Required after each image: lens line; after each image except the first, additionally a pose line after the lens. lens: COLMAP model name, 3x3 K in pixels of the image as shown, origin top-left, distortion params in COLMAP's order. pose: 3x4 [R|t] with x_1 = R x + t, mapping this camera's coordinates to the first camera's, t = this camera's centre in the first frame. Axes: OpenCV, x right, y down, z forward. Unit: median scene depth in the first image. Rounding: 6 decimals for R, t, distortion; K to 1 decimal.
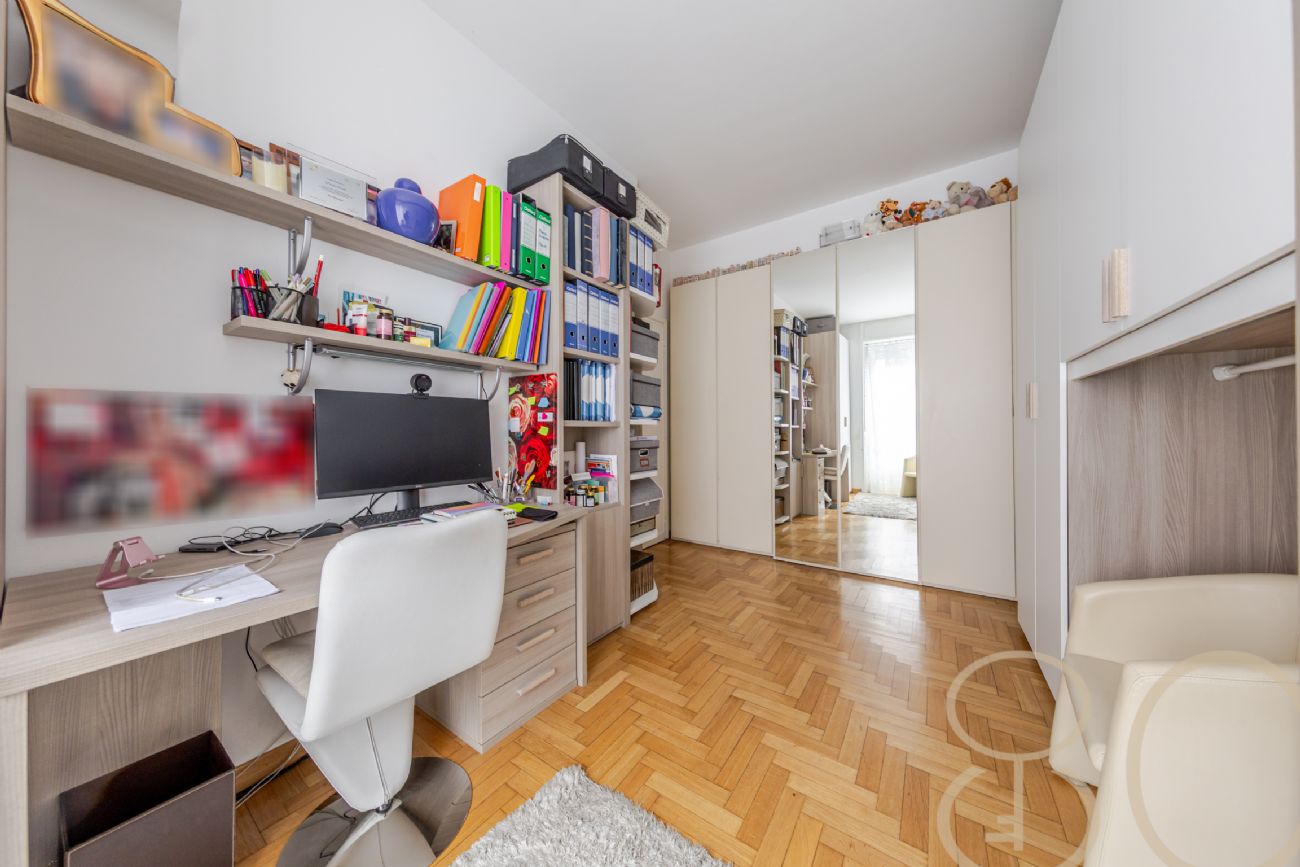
lens RADIAL K [[414.6, 0, 647.9], [0, 414.6, 428.3], [0, 0, 1]] dist [0.005347, -0.000152]
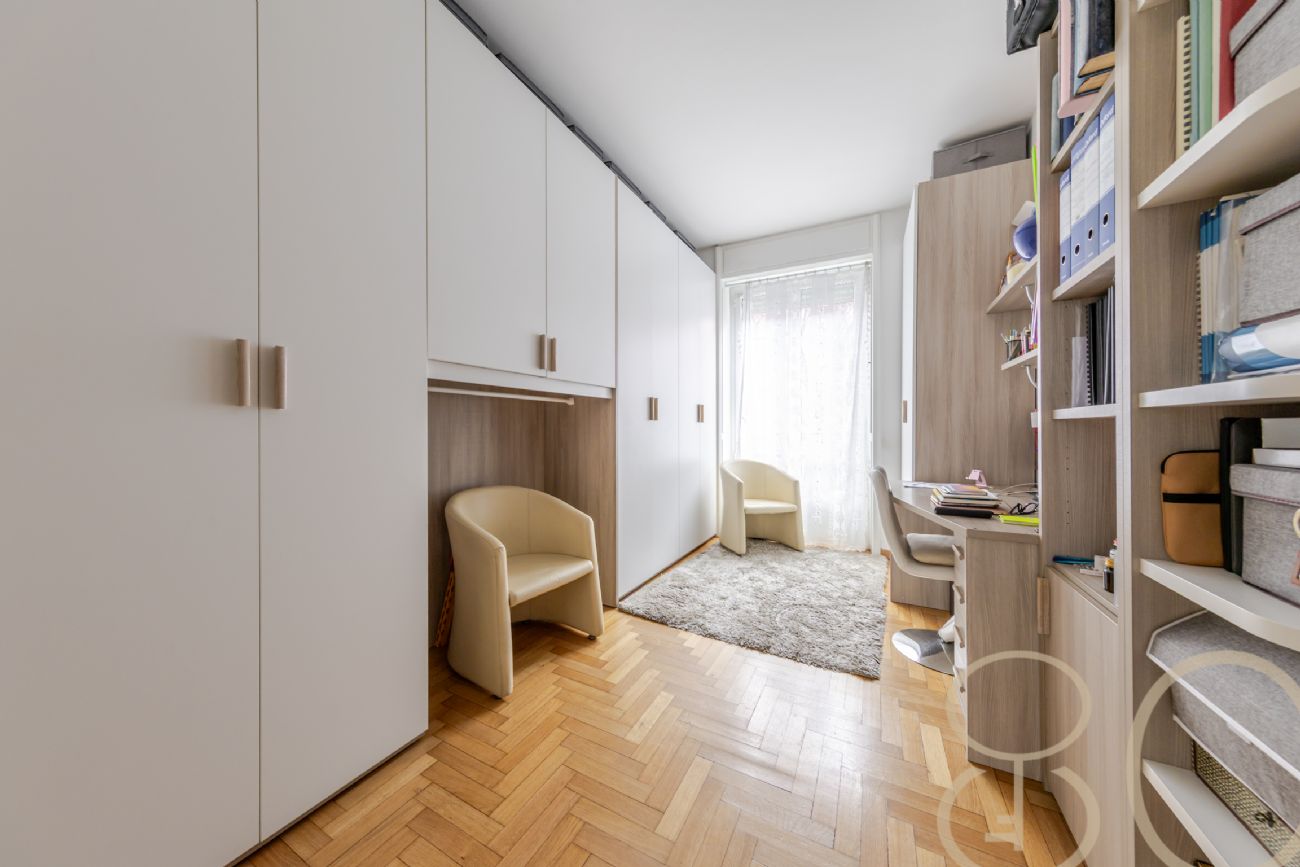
lens RADIAL K [[414.6, 0, 647.9], [0, 414.6, 428.3], [0, 0, 1]] dist [0.005347, -0.000152]
pose [[-0.993067, 0.001726, -0.117536, 0.431071], [0.002106, 0.999993, -0.003110, 0.008351], [0.117530, -0.003336, -0.993064, 1.410149]]
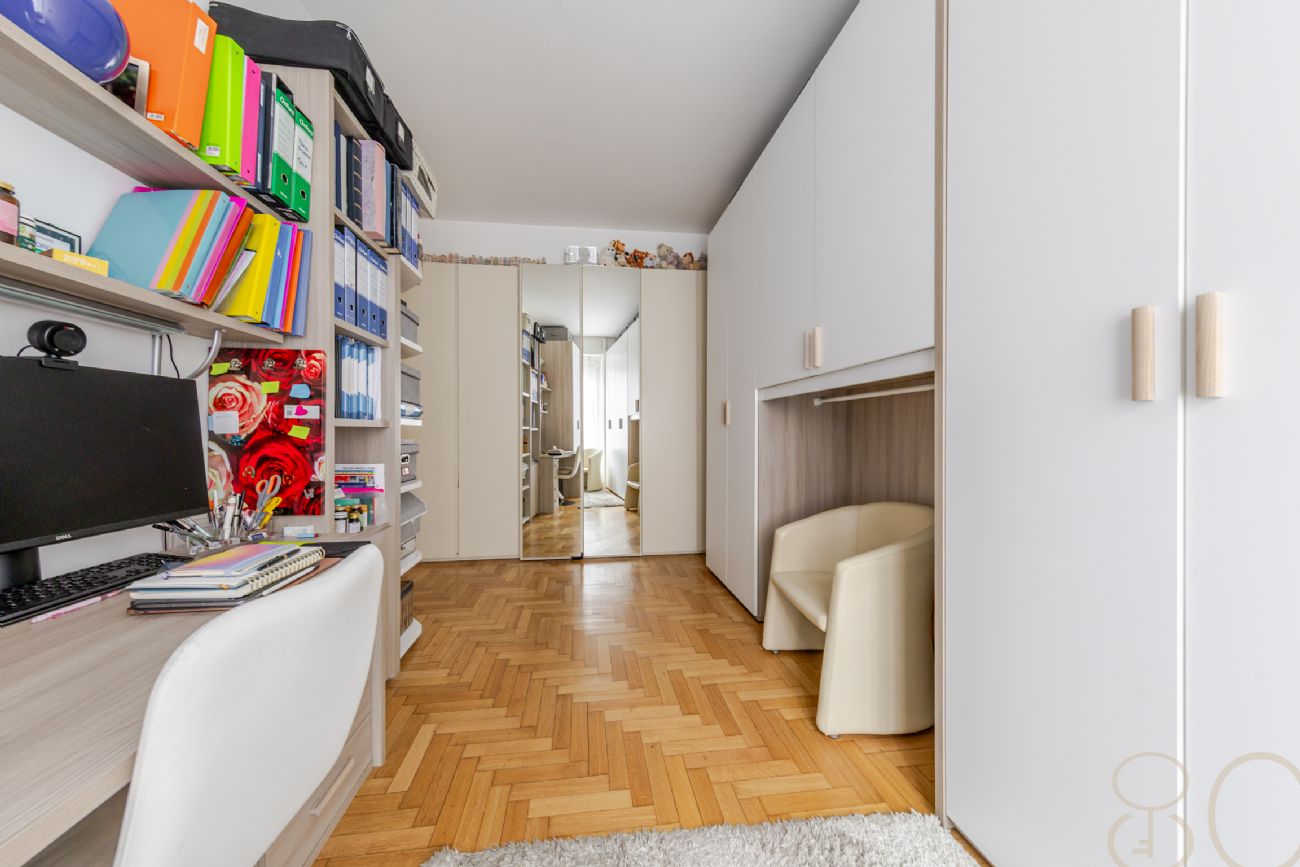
lens RADIAL K [[417.5, 0, 634.7], [0, 417.5, 433.6], [0, 0, 1]] dist [-0.002070, -0.000114]
pose [[0.746423, 0.002520, 0.665467, -0.264087], [-0.006536, 0.999972, 0.003544, 0.002385], [-0.665440, -0.006995, 0.746419, 0.098302]]
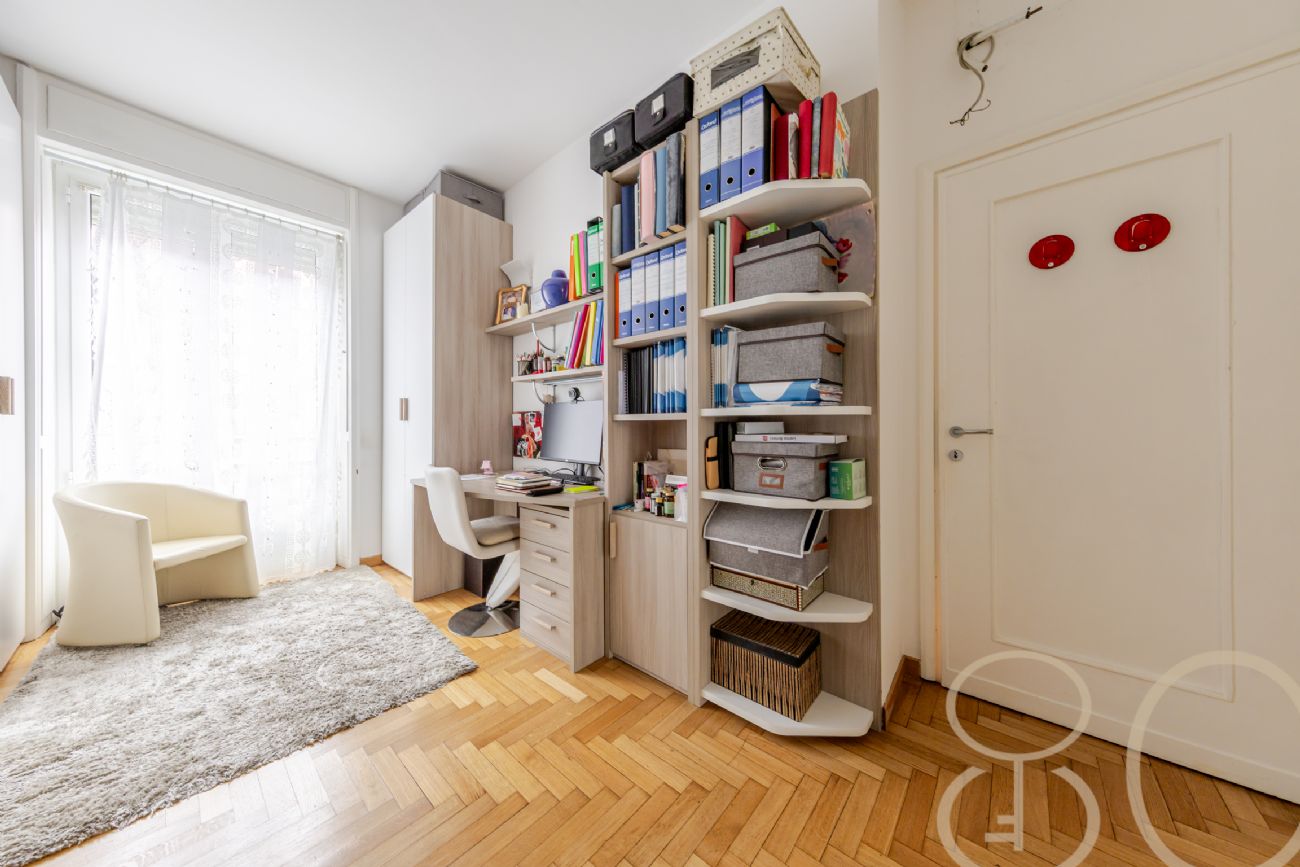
lens RADIAL K [[414.6, 0, 647.9], [0, 414.6, 428.3], [0, 0, 1]] dist [0.005347, -0.000152]
pose [[-0.118453, 0.006735, -0.992937, 0.698902], [0.004456, 0.999971, 0.006251, 0.006641], [0.992950, -0.003684, -0.118479, 1.084278]]
